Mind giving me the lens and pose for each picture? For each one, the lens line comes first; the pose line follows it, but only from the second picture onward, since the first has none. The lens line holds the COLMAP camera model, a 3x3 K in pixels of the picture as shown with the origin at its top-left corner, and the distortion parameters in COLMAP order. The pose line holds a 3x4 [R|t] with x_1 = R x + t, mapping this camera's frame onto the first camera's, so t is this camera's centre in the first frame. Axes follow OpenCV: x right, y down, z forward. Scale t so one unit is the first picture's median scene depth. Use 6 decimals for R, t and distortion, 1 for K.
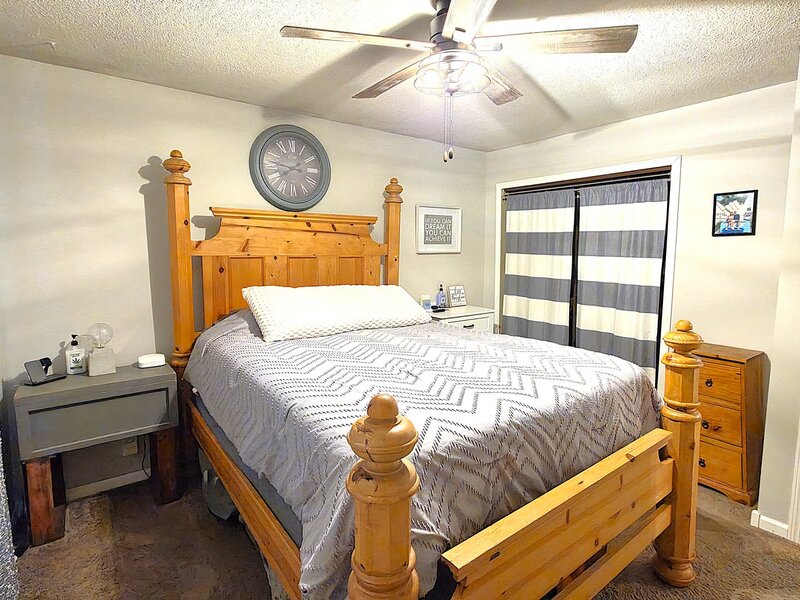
lens RADIAL K [[422.7, 0, 399.7], [0, 422.7, 298.1], [0, 0, 1]] dist [-0.001399, 0.000007]
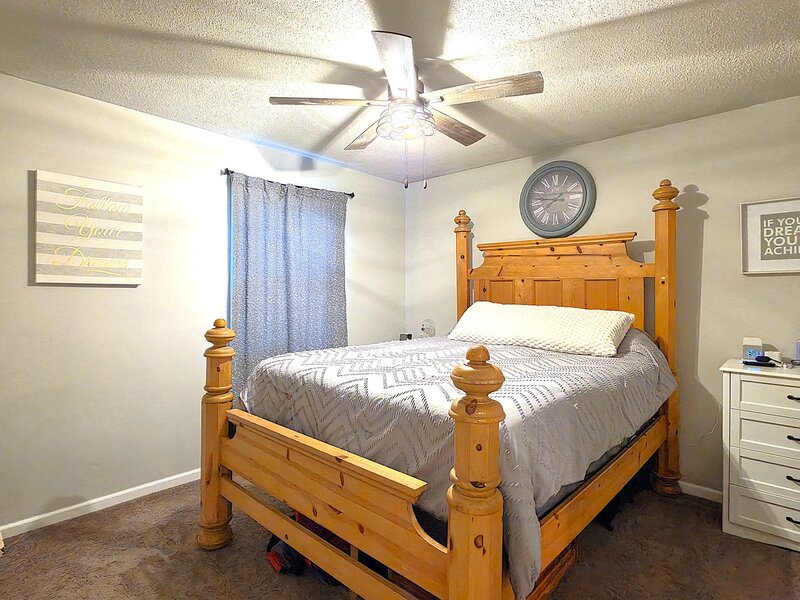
lens RADIAL K [[422.7, 0, 387.9], [0, 422.7, 281.5], [0, 0, 1]] dist [-0.001399, 0.000007]
pose [[0.190283, -0.008163, -0.981695, 0.744993], [-0.101433, 0.994450, -0.027930, -0.021826], [0.976475, 0.104891, 0.188399, 0.399376]]
